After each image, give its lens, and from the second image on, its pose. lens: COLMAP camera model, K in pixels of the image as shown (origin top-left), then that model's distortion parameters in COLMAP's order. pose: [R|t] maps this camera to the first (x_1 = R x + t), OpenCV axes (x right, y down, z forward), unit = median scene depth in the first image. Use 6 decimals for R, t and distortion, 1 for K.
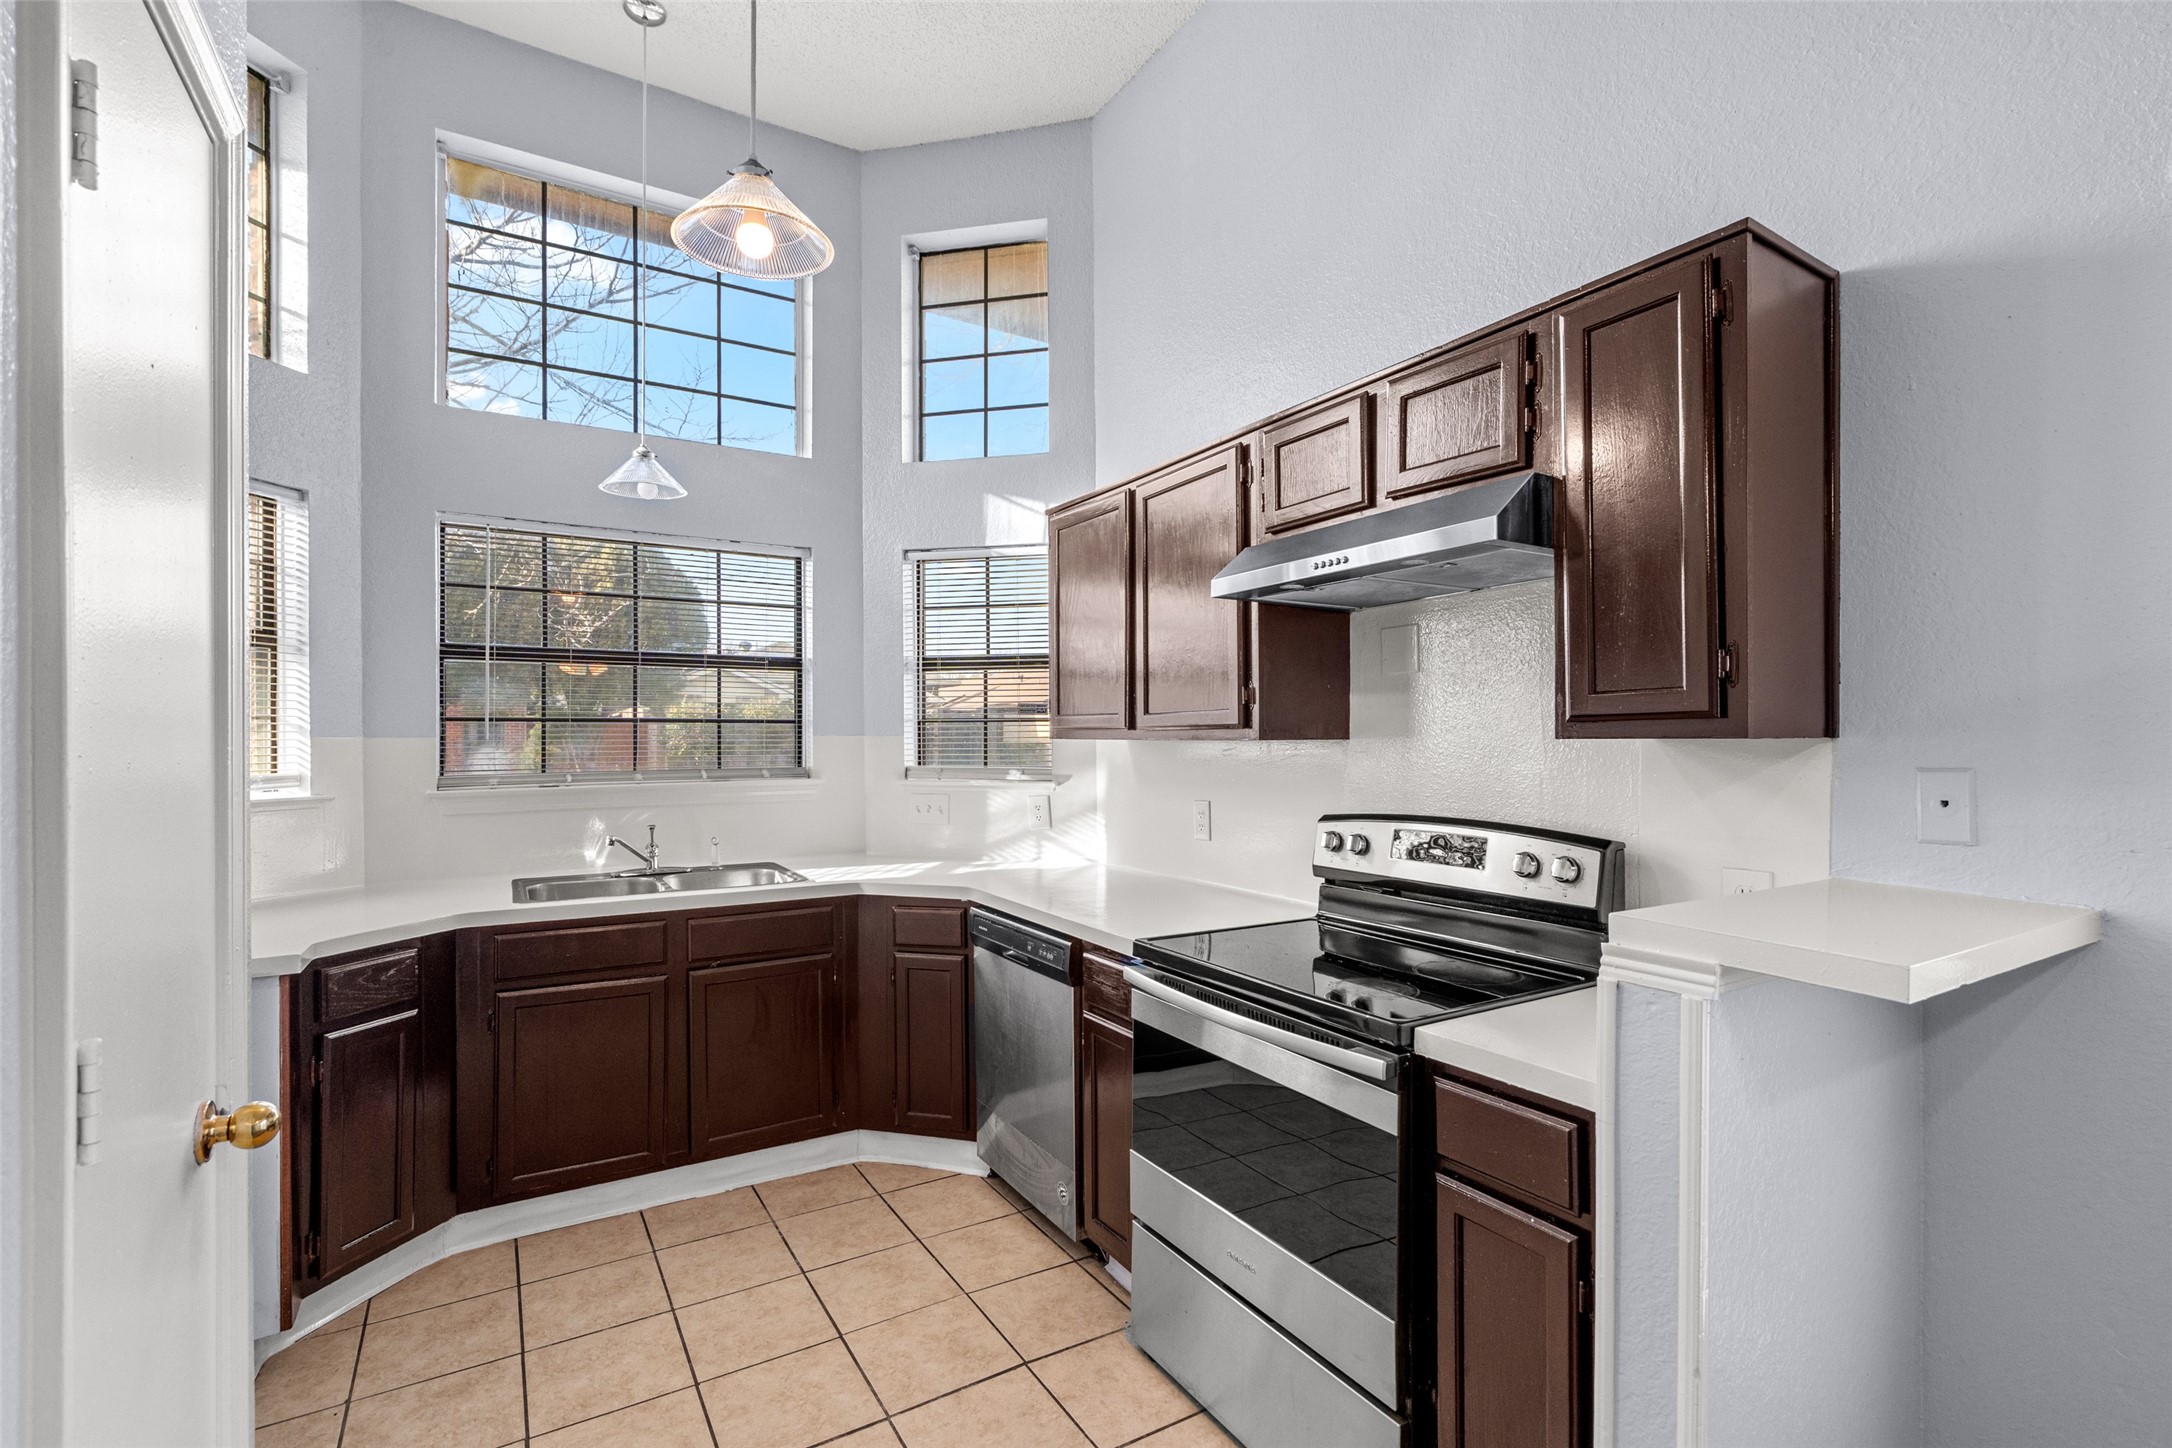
lens RADIAL K [[976.2, 0, 1083.4], [0, 976.2, 737.3], [0, 0, 1]] dist [-0.005308, 0.003586]
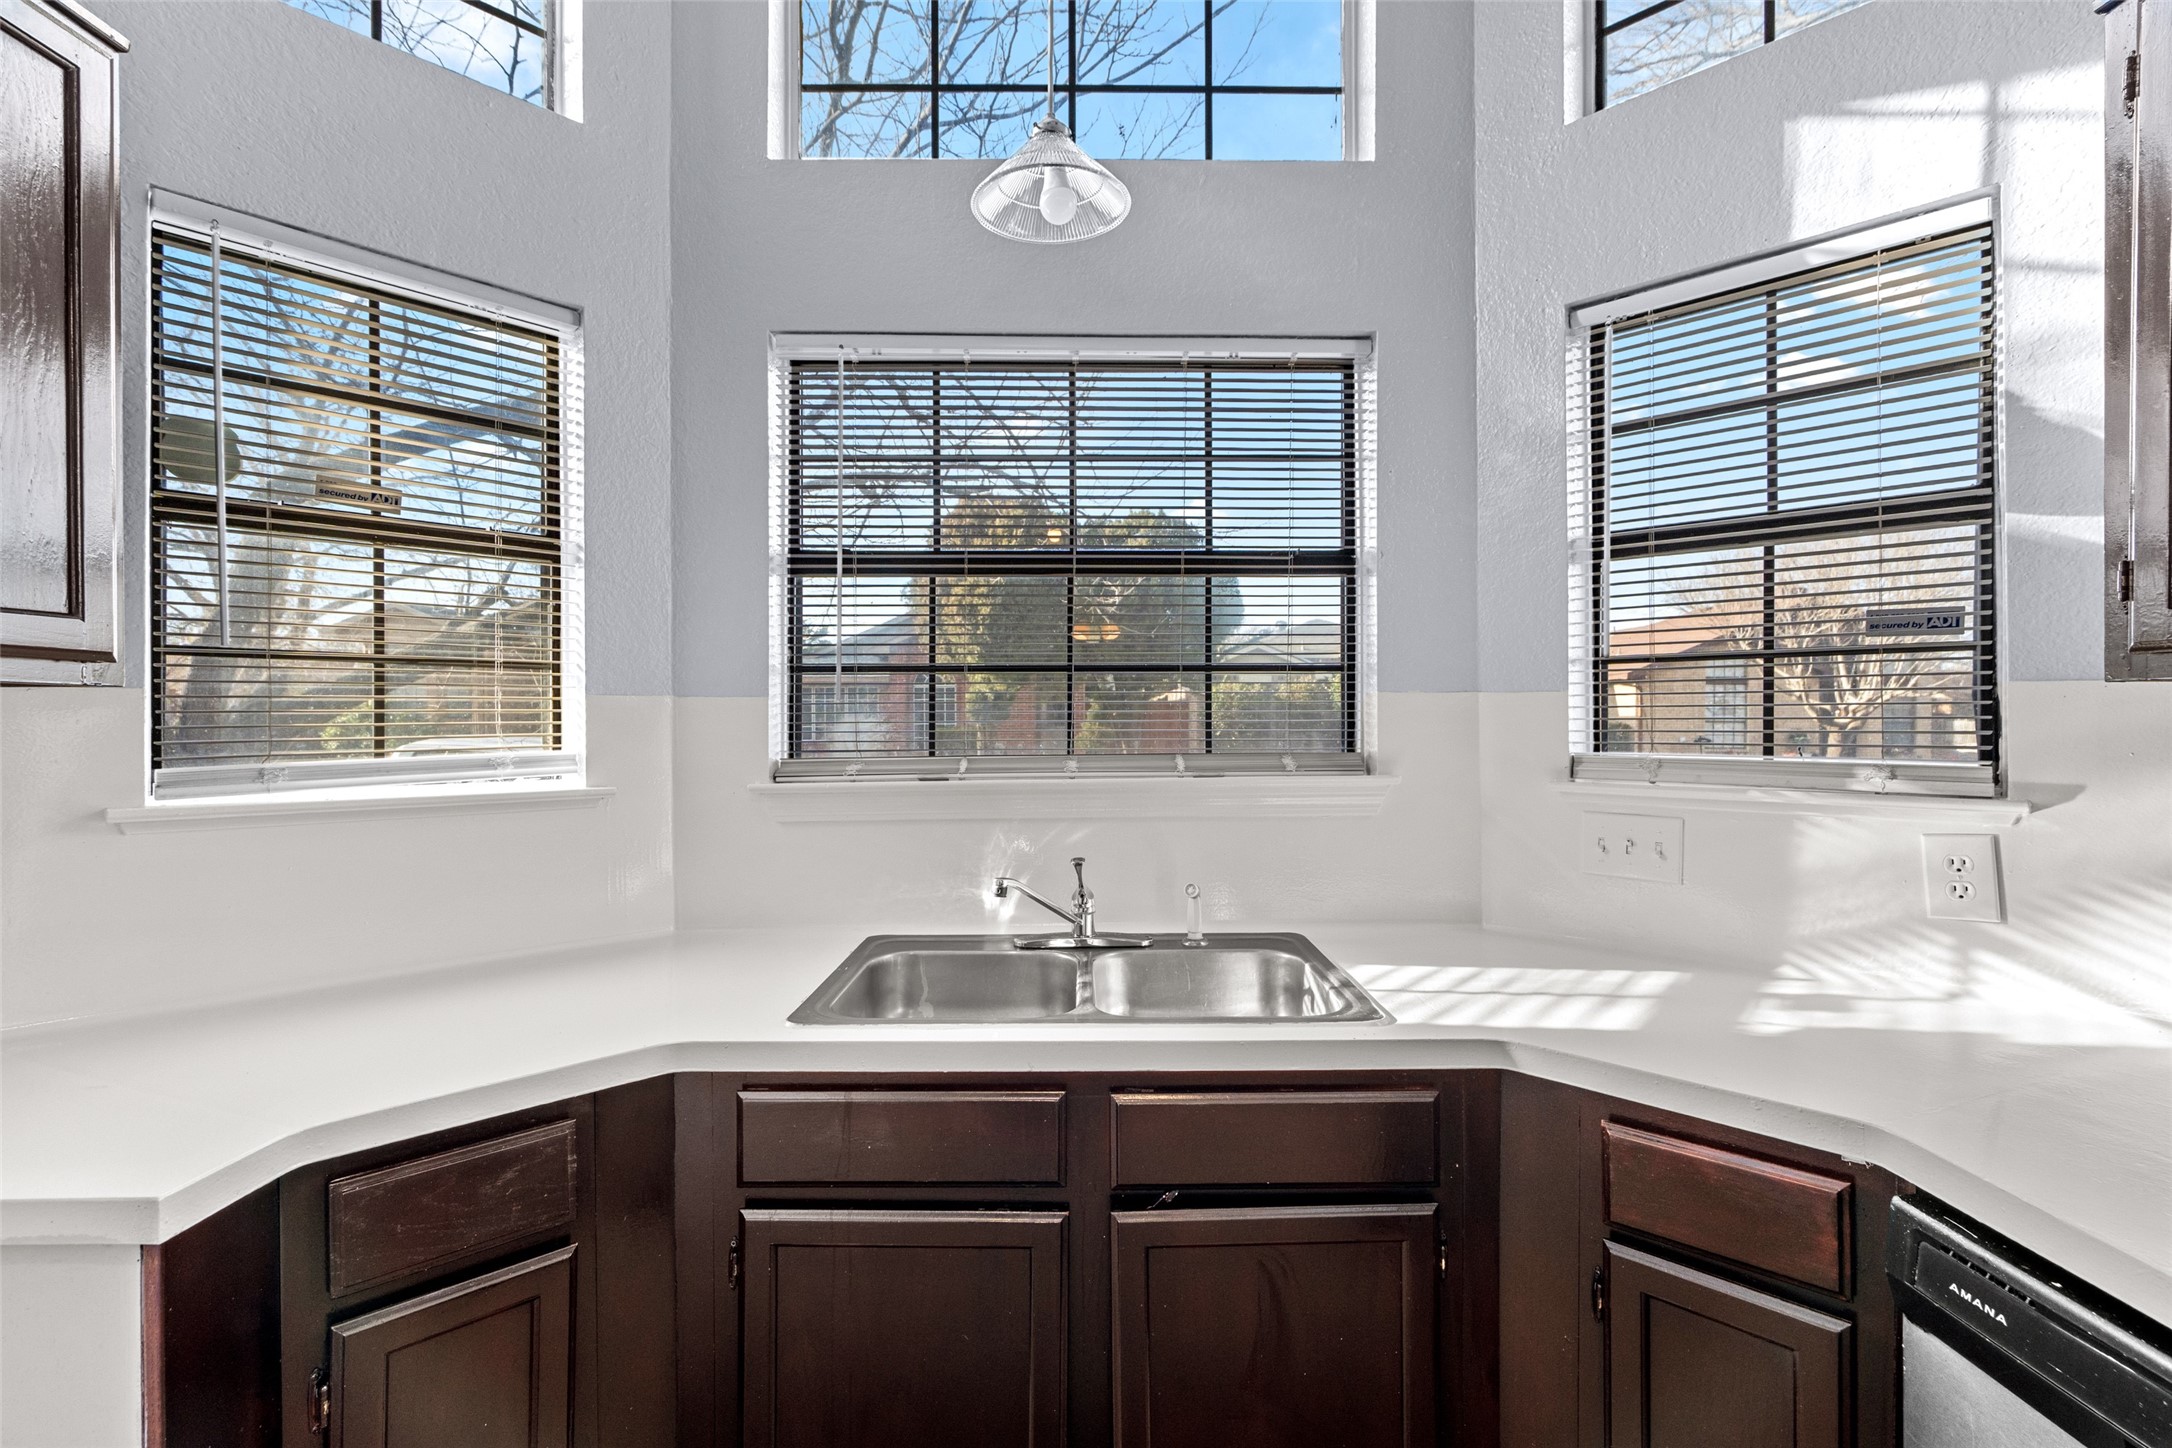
lens RADIAL K [[976.2, 0, 1082.2], [0, 976.2, 725.9], [0, 0, 1]] dist [-0.005308, 0.003586]
pose [[0.858341, 0.002167, -0.513074, -0.169232], [0.001555, 0.999976, 0.006825, 0.014527], [0.513077, -0.006656, 0.858317, 0.549768]]
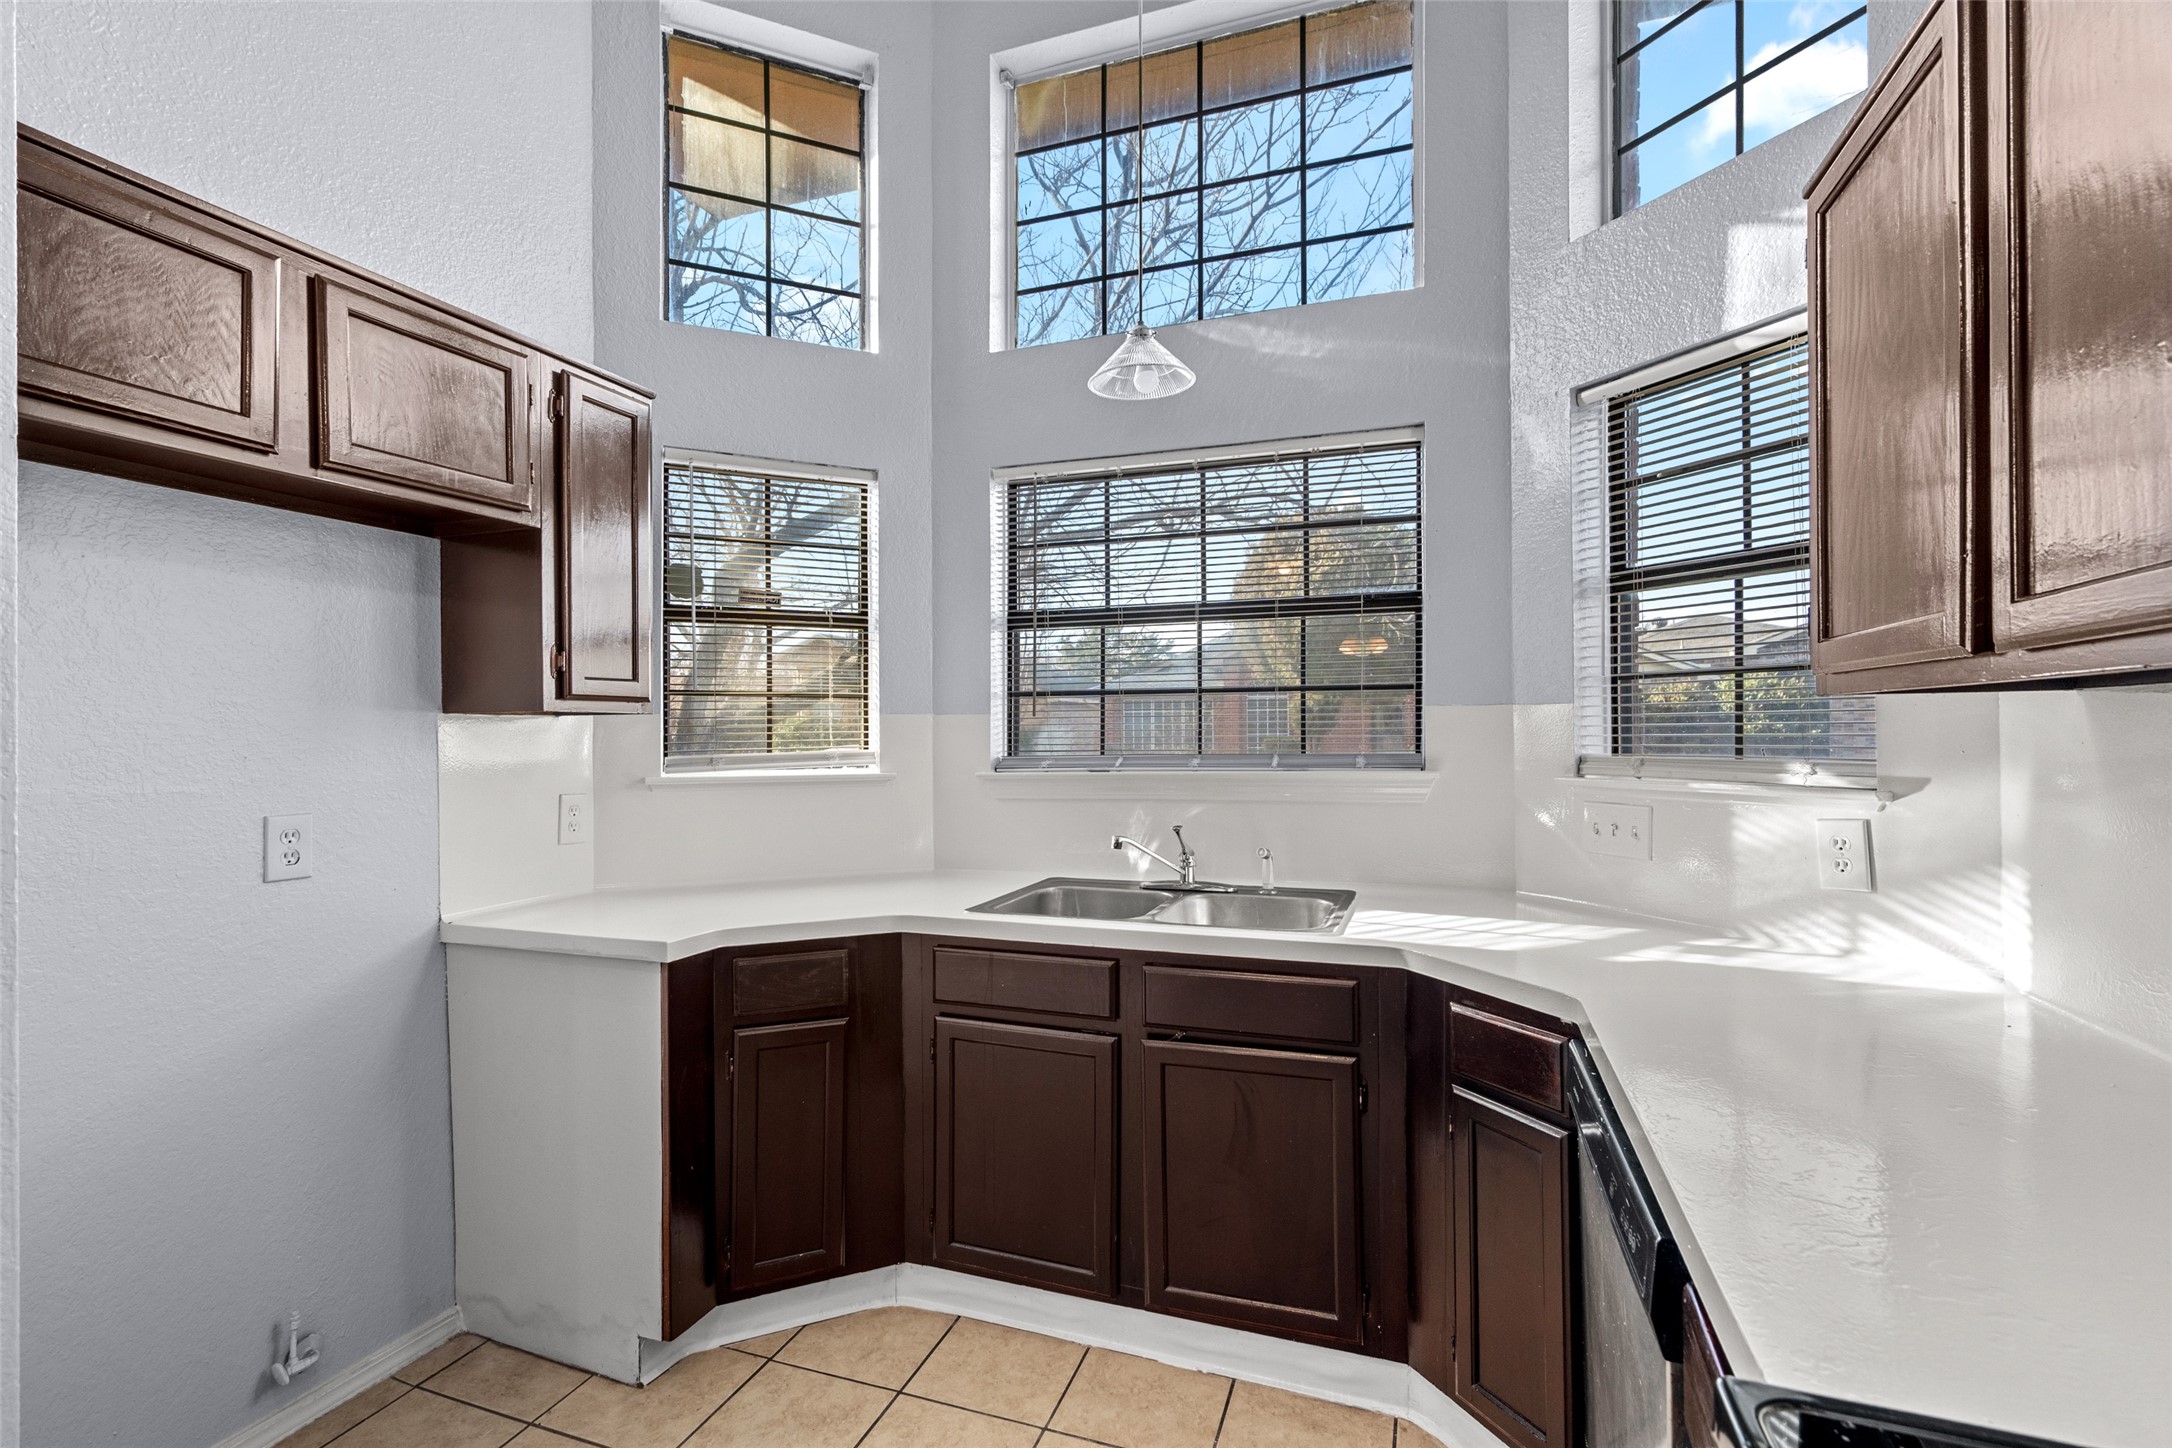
lens RADIAL K [[976.2, 0, 1083.6], [0, 976.2, 731.8], [0, 0, 1]] dist [-0.005308, 0.003586]
pose [[0.627011, -0.003292, -0.779003, 0.106333], [0.006377, 0.999979, 0.000907, 0.016237], [0.778984, -0.005537, 0.627019, 0.472054]]
